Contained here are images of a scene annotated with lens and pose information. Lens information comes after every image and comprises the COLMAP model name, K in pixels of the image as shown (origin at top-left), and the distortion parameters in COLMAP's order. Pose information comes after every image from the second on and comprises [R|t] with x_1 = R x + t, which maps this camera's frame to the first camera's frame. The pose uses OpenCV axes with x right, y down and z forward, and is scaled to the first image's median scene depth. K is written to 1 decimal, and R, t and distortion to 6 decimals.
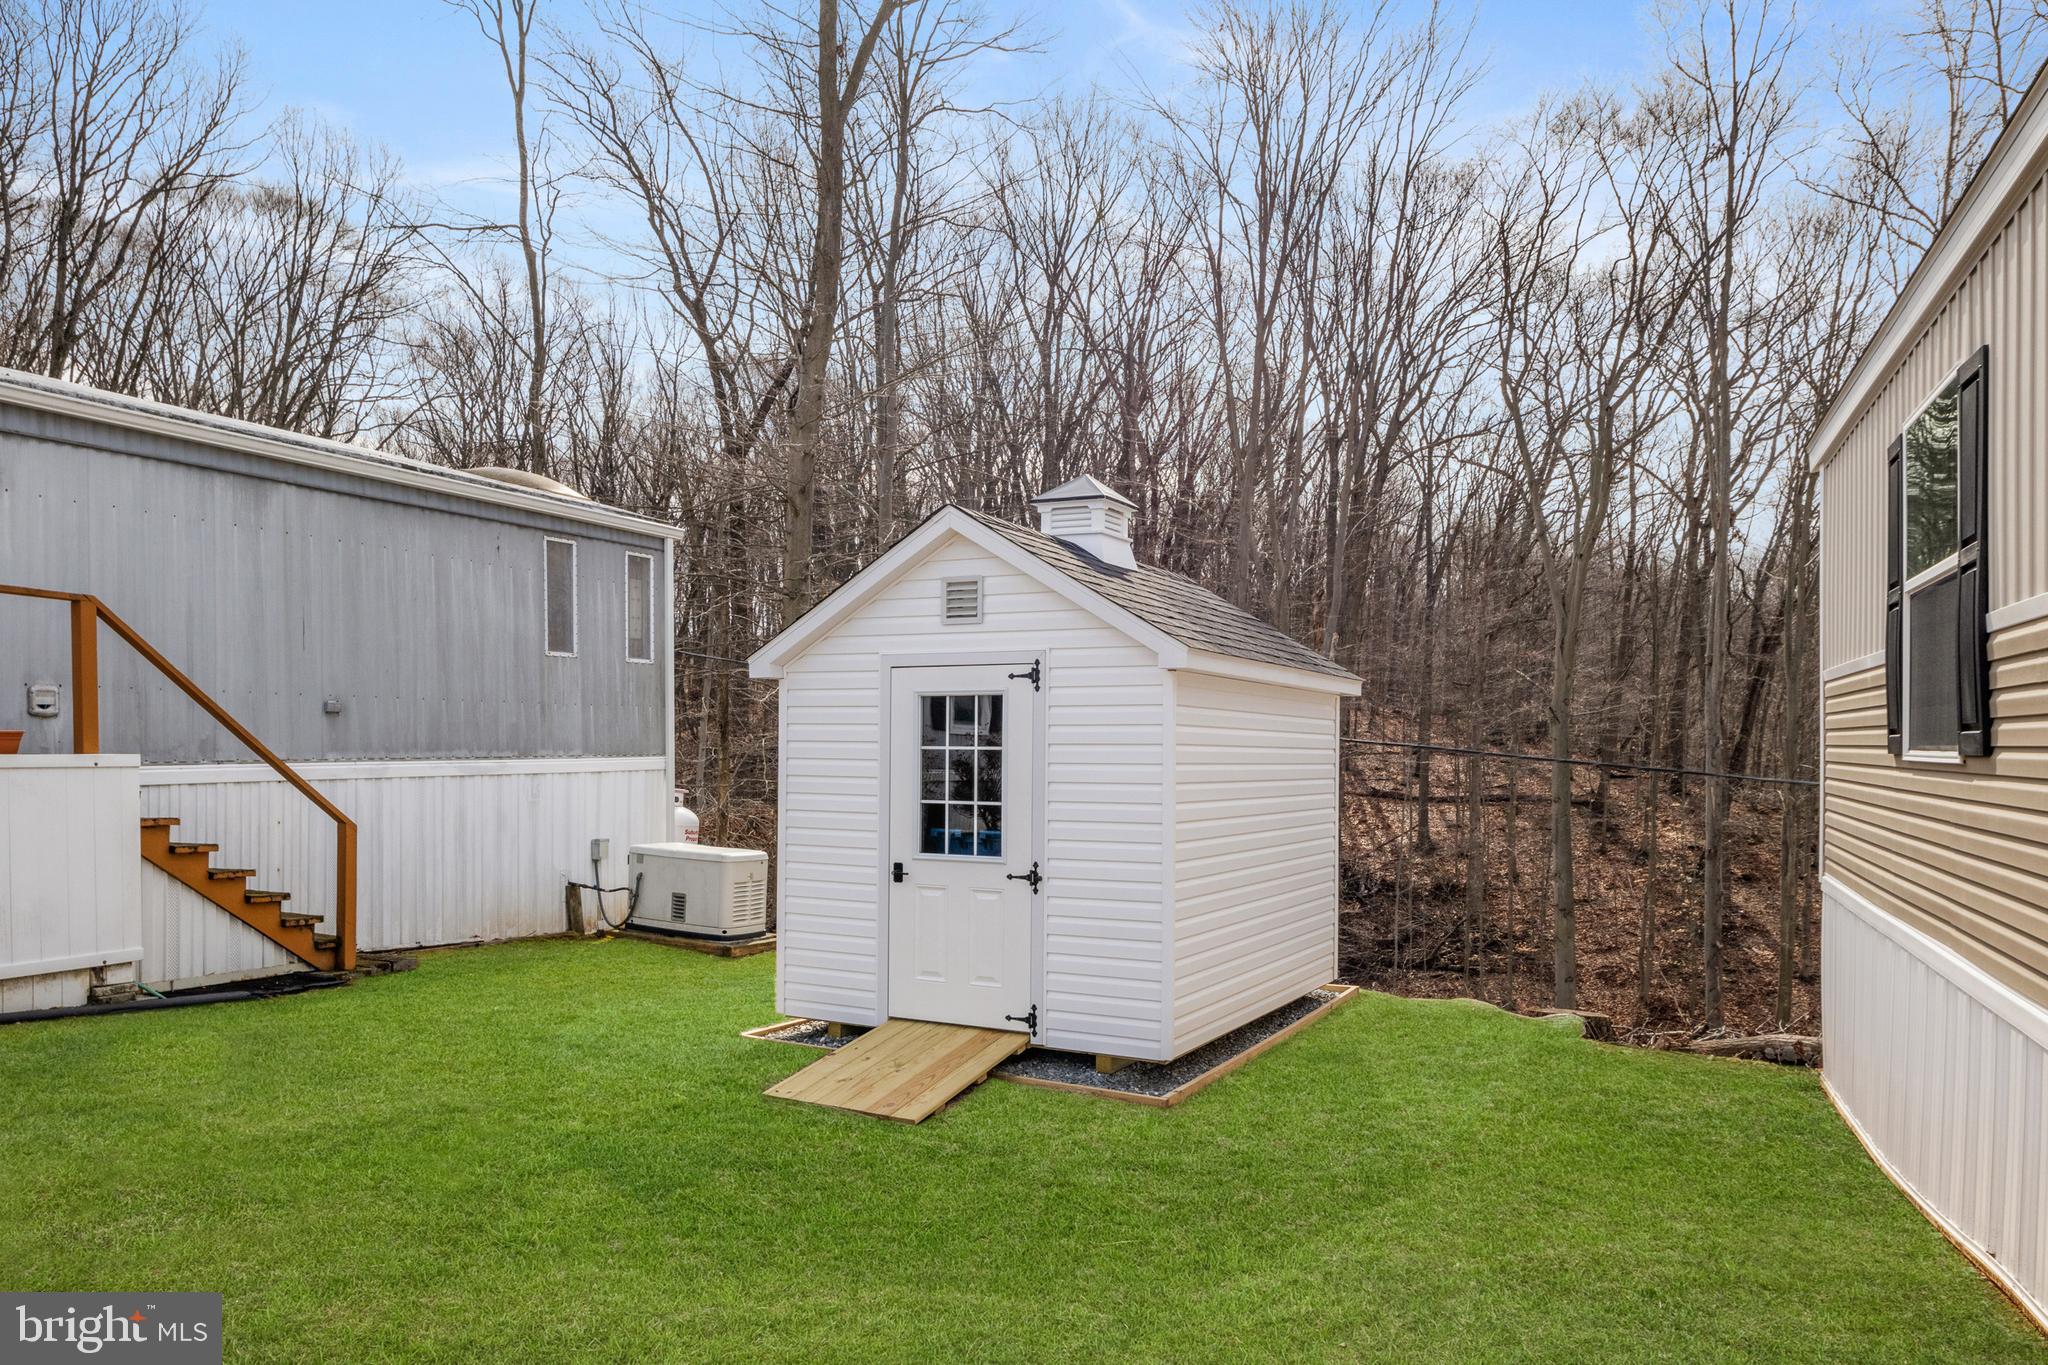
lens RADIAL K [[1430.9, 0, 1016.6], [0, 1430.9, 757.3], [0, 0, 1]] dist [0.028670, 0.000458]
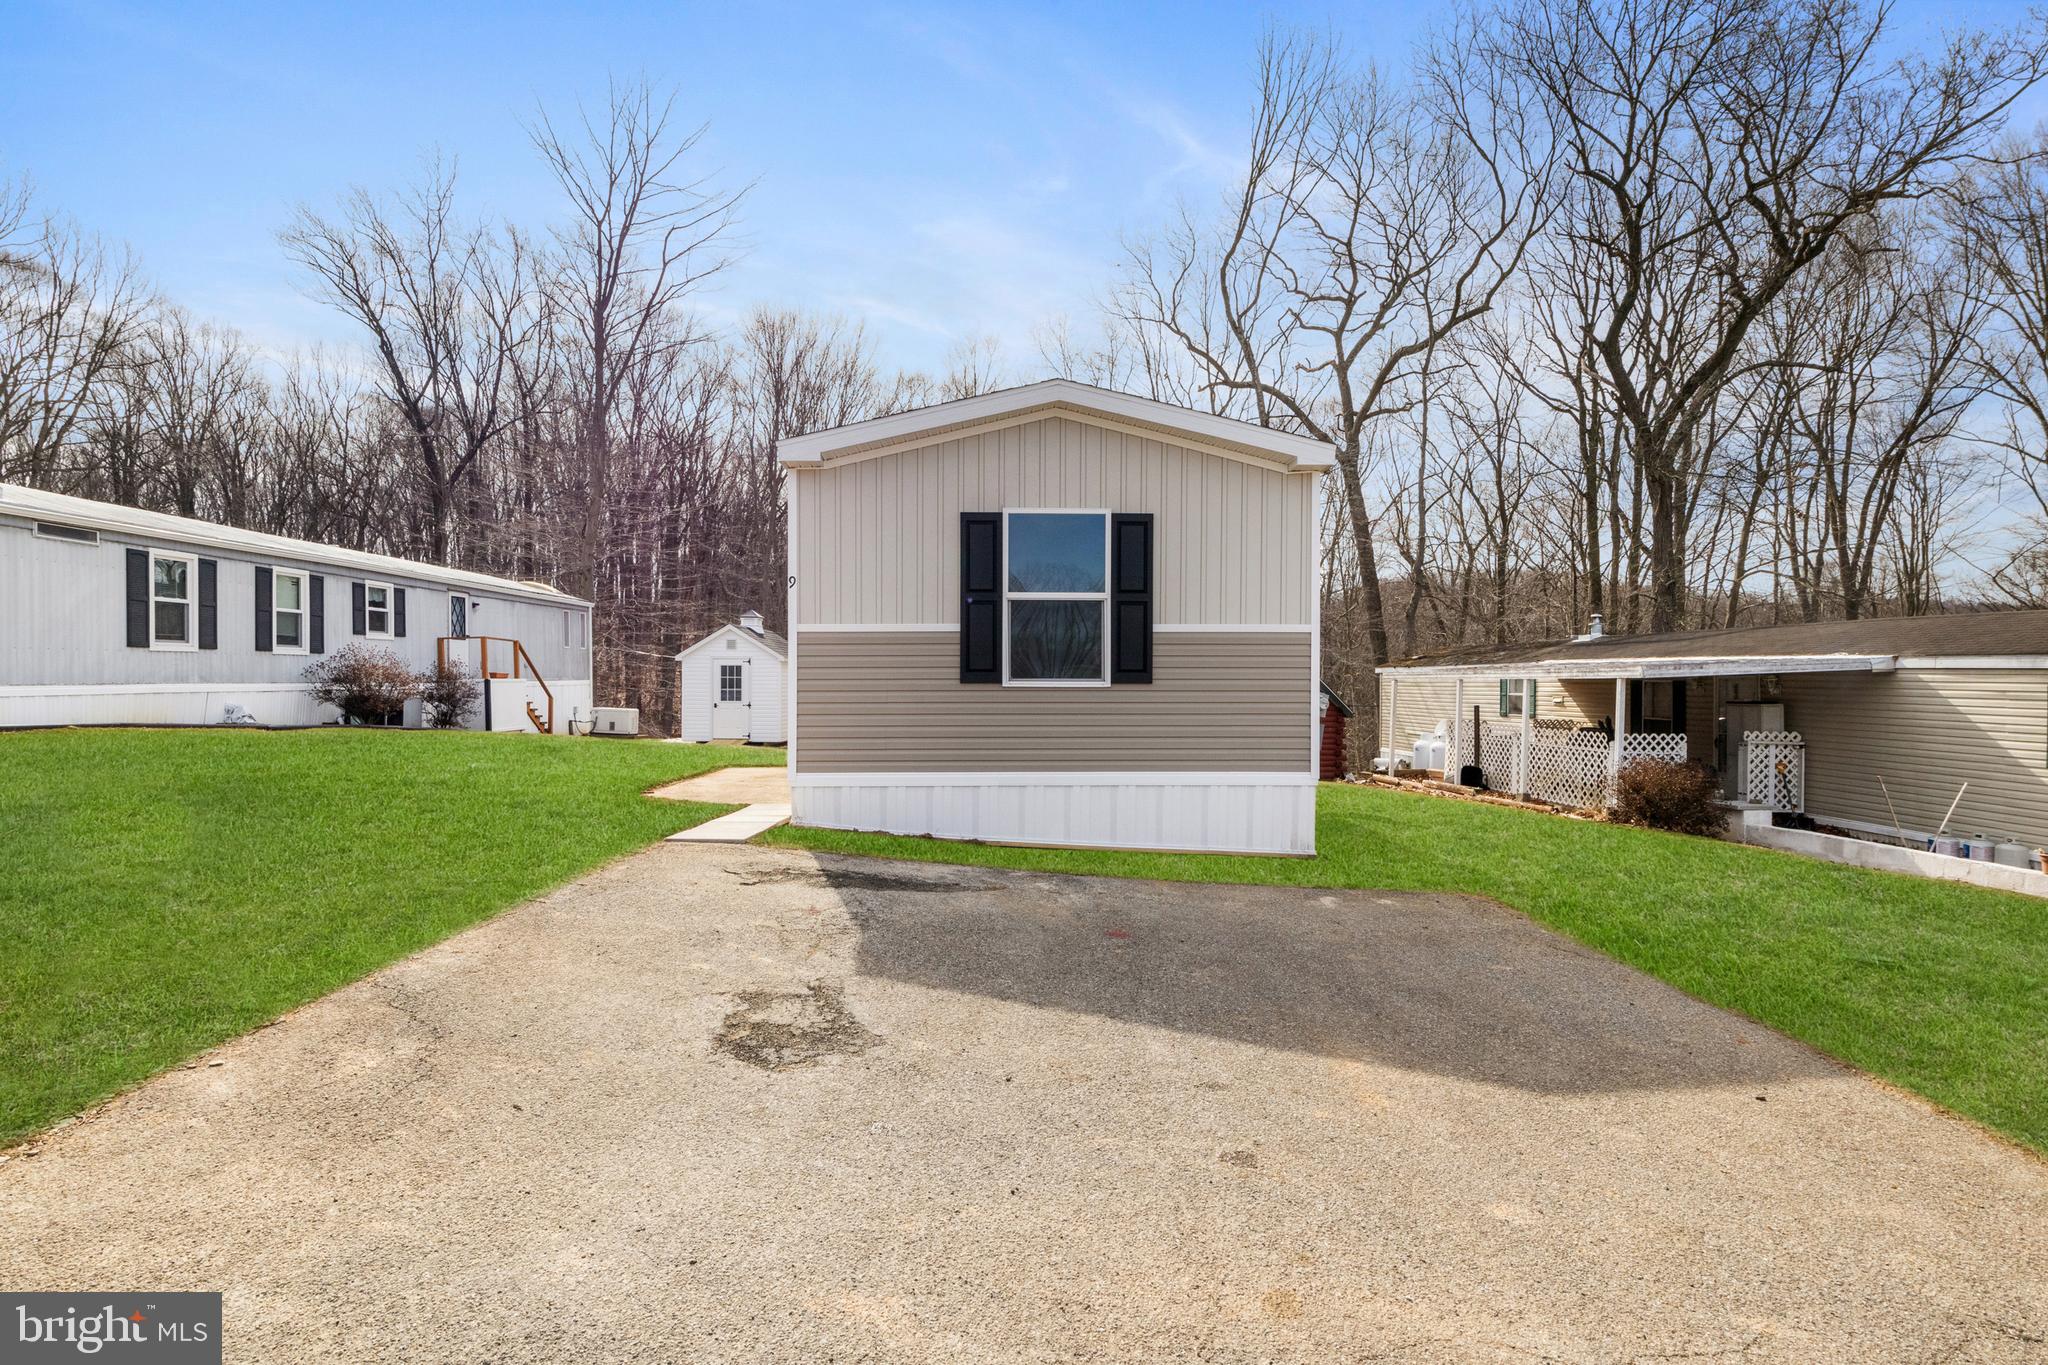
lens RADIAL K [[1038.8, 0, 1024.0], [0, 1038.8, 682.5], [0, 0, 1]] dist [0.001045, 0.001123]
pose [[0.914608, -0.003384, 0.404327, -0.512150], [0.003624, 0.999993, 0.000171, 0.013074], [-0.404325, 0.001308, 0.914615, -2.336028]]
